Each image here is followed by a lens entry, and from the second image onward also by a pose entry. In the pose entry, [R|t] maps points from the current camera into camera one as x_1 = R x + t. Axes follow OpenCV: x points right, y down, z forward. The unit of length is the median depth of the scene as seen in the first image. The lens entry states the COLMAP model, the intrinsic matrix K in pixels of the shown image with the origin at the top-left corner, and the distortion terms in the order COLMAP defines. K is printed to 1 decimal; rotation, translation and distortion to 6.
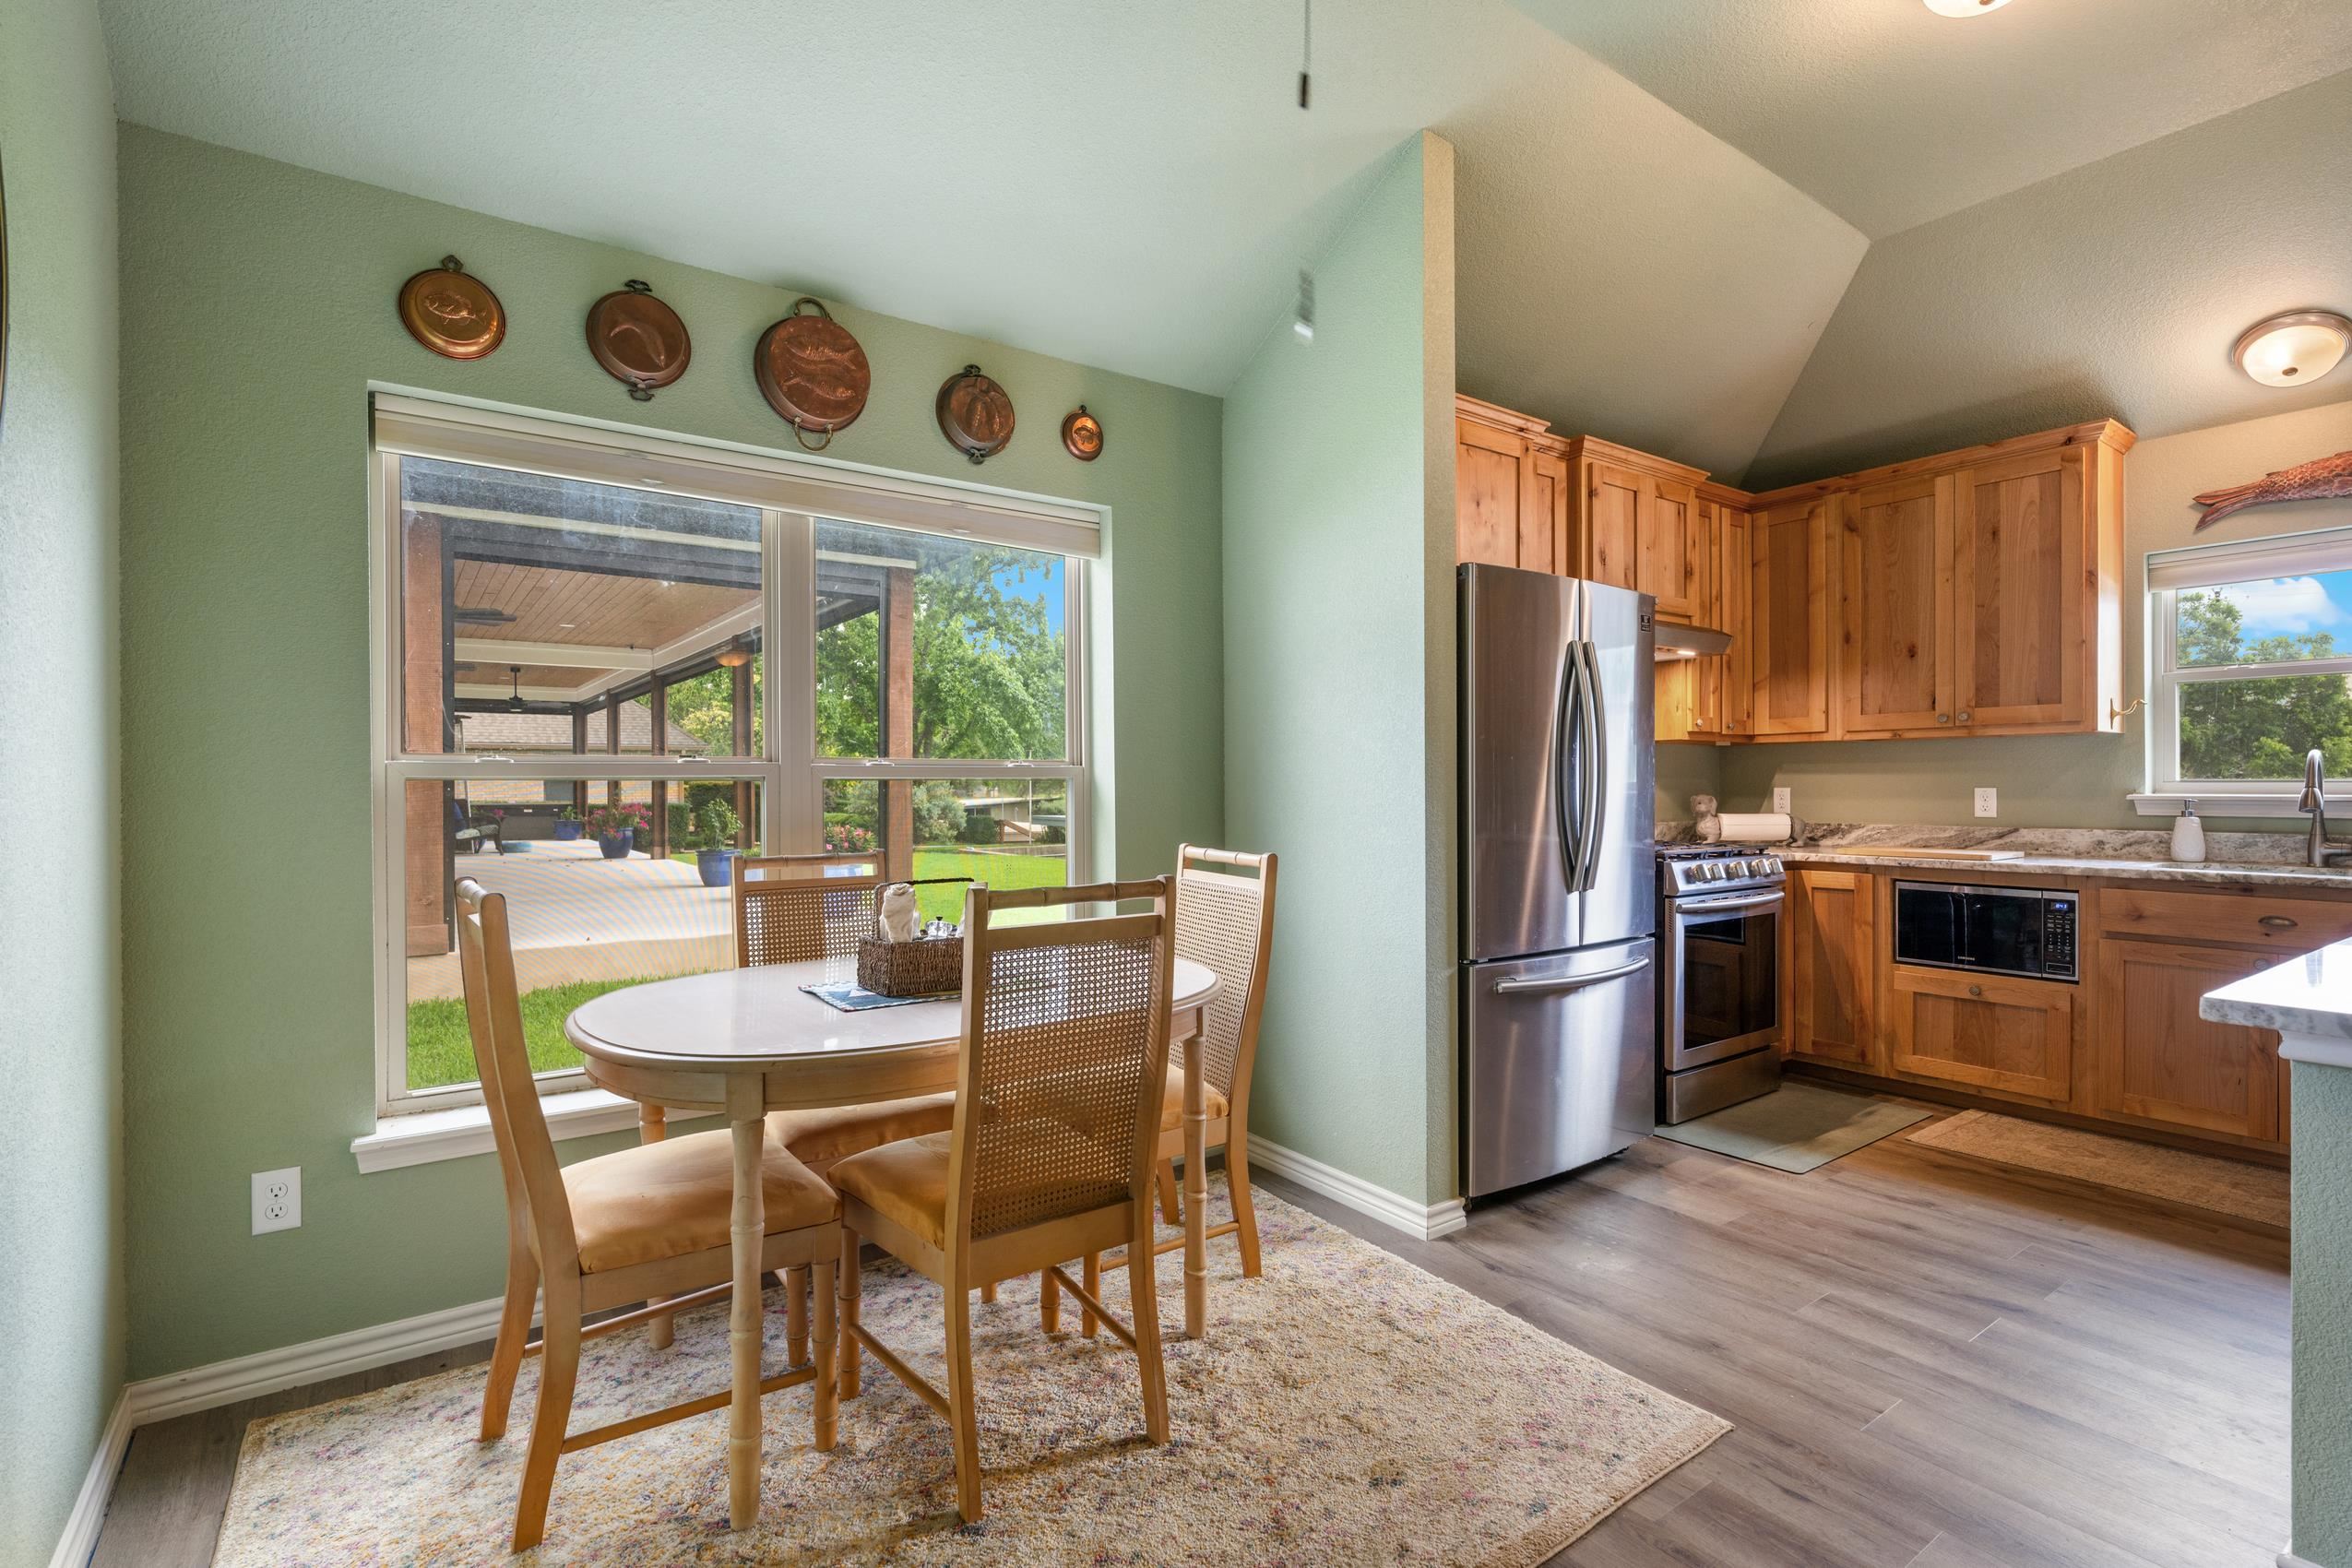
lens RADIAL K [[1093.5, 0, 1178.2], [0, 1093.5, 791.1], [0, 0, 1]] dist [-0.000781, -0.000126]
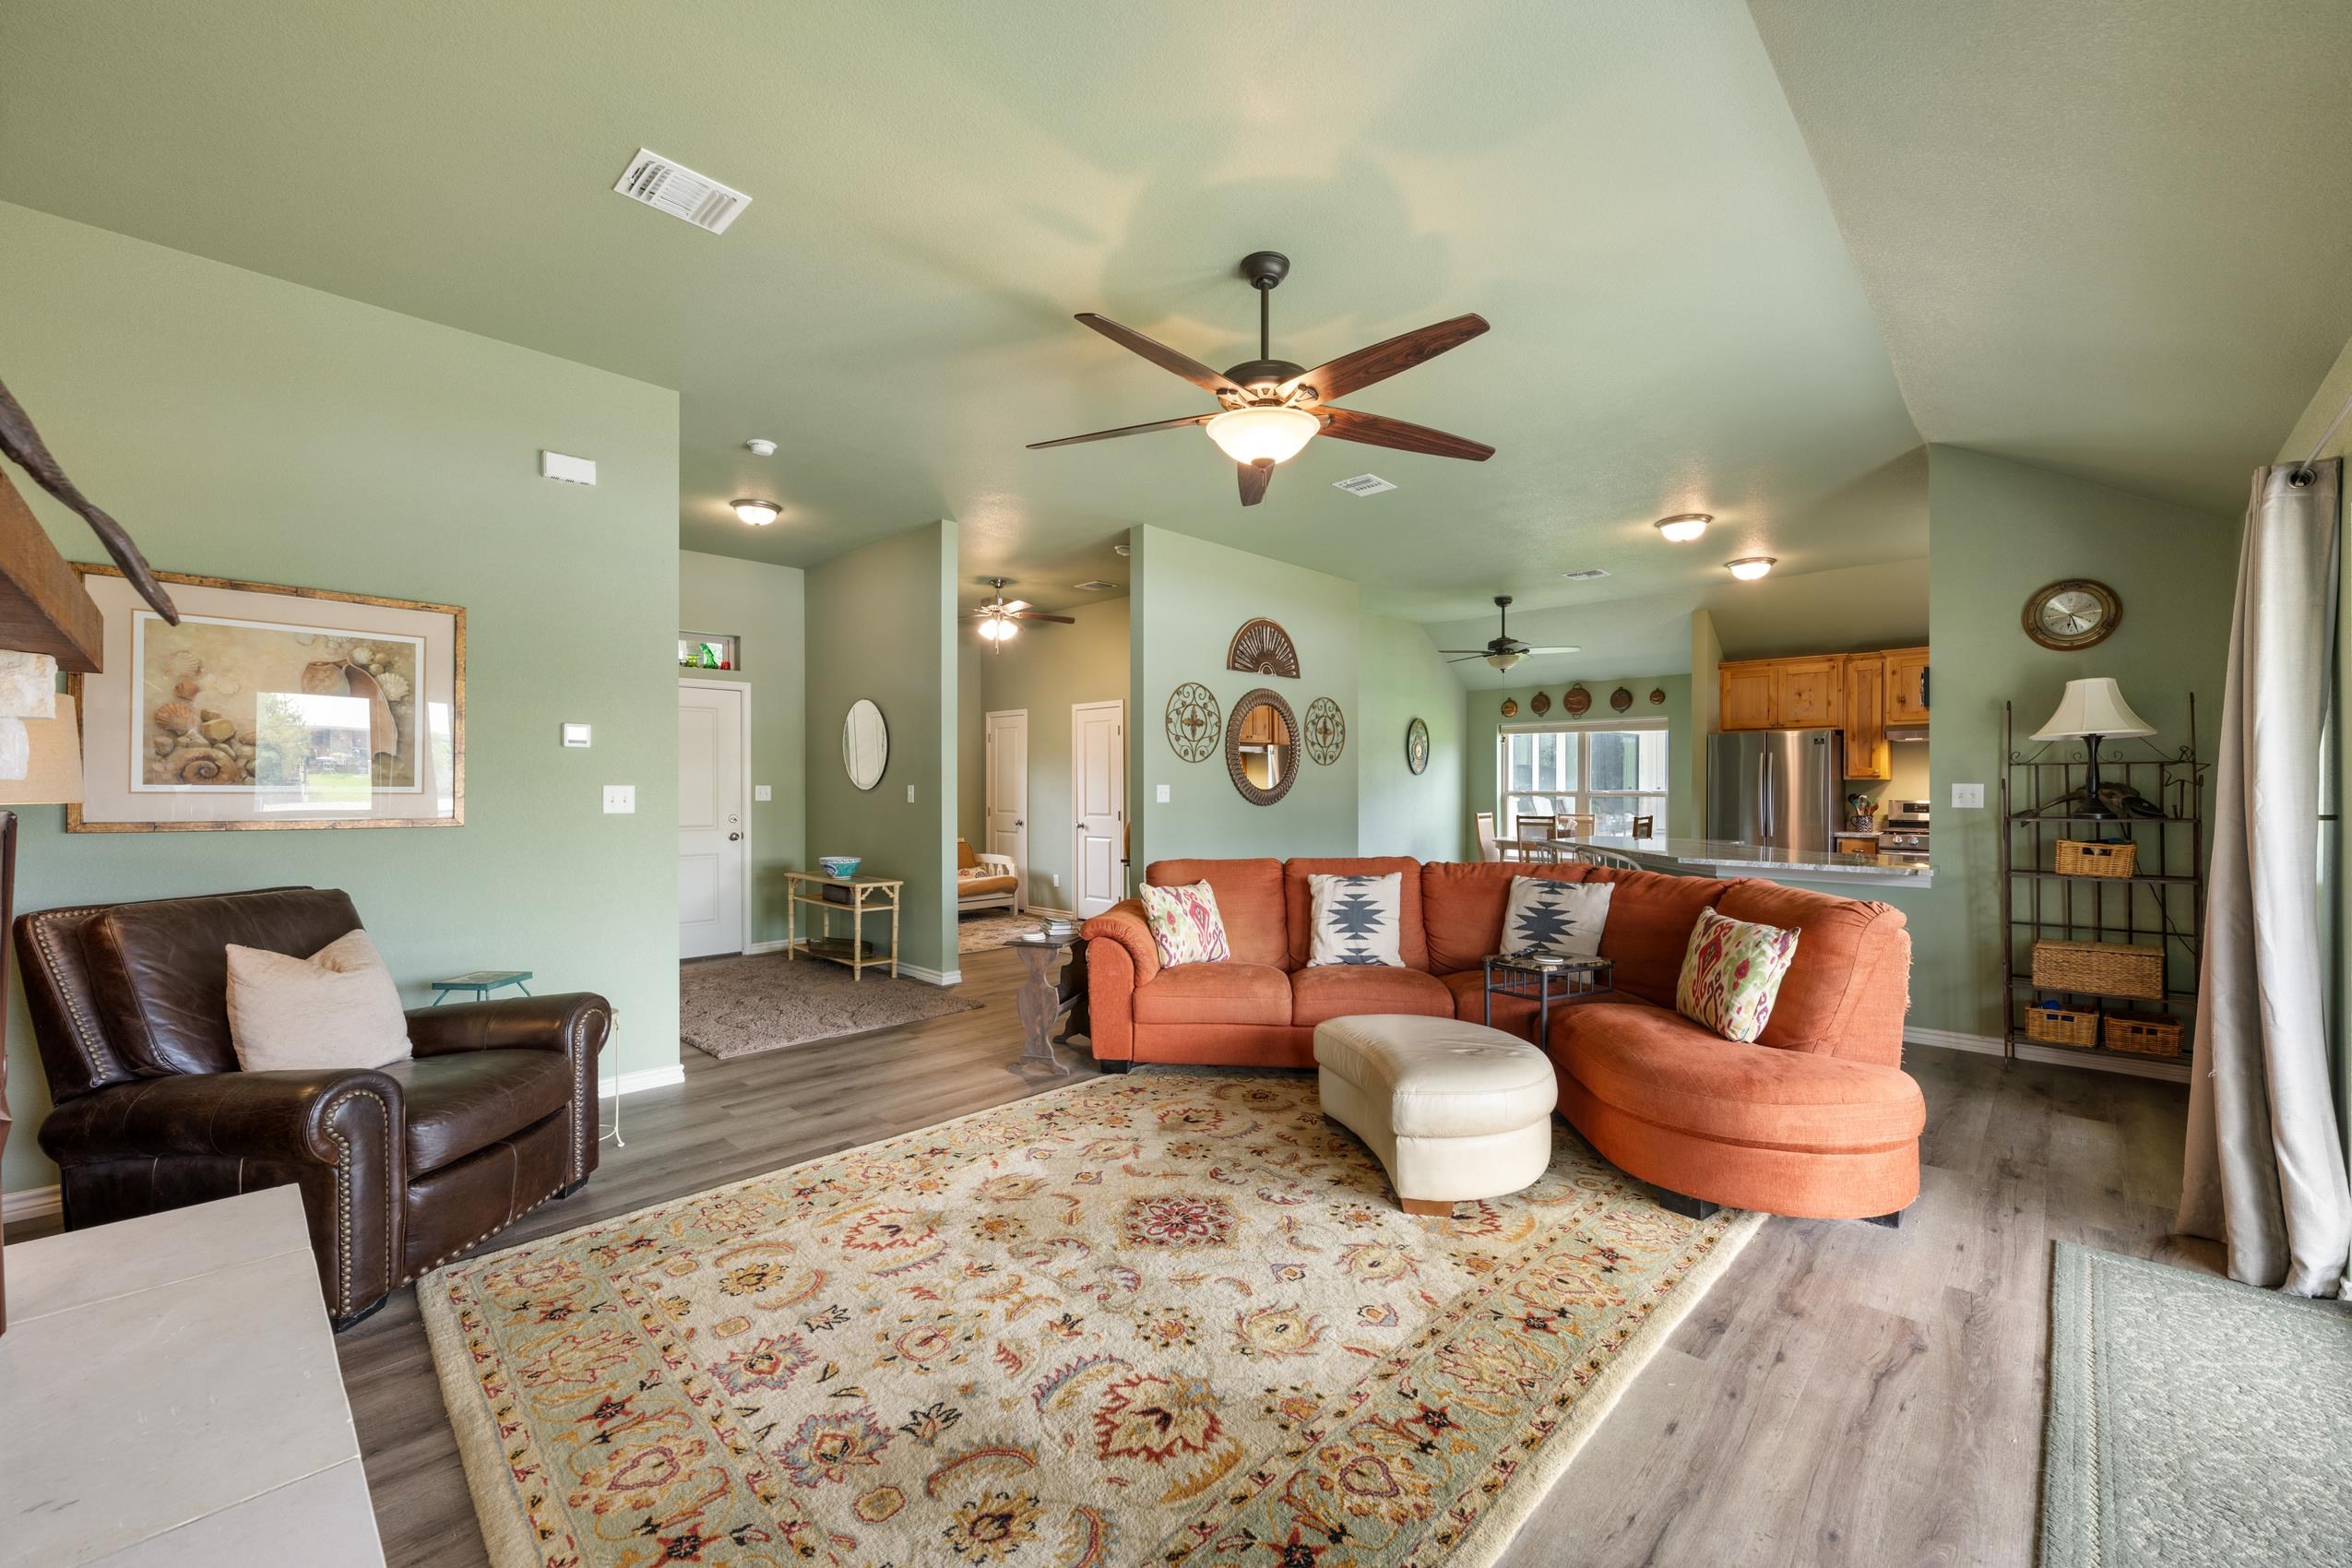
lens RADIAL K [[934.8, 0, 1173.7], [0, 934.8, 793.4], [0, 0, 1]] dist [-0.000522, -0.000152]
pose [[0.180154, 0.010250, -0.983585, 2.022631], [-0.005539, 0.999940, 0.009406, -0.031484], [0.983623, 0.003753, 0.180200, -0.821345]]
